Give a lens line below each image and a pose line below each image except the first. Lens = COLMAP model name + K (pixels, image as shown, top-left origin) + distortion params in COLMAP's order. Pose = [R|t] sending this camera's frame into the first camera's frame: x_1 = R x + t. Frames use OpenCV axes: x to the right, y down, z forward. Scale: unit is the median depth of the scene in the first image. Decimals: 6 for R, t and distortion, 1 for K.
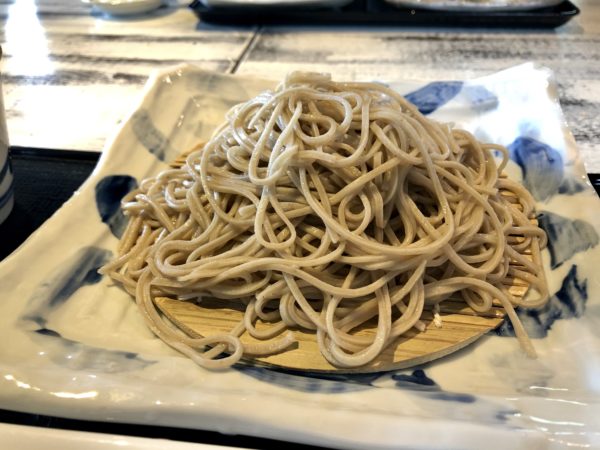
lens RADIAL K [[490.3, 0, 300.0], [0, 490.3, 225.0], [0, 0, 1]] dist [0.044233, -0.006931]
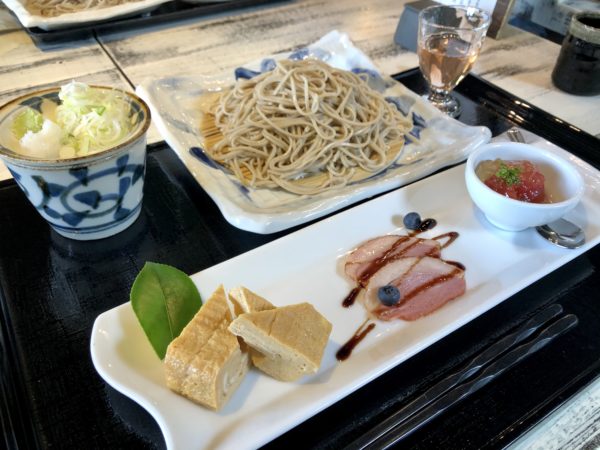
lens RADIAL K [[490.3, 0, 300.0], [0, 490.3, 225.0], [0, 0, 1]] dist [0.044233, -0.006931]
pose [[0.778762, -0.399198, 0.483912, -1.306380], [0.364700, 0.915748, 0.168522, -0.018774], [-0.510415, 0.045244, 0.858737, -0.784834]]
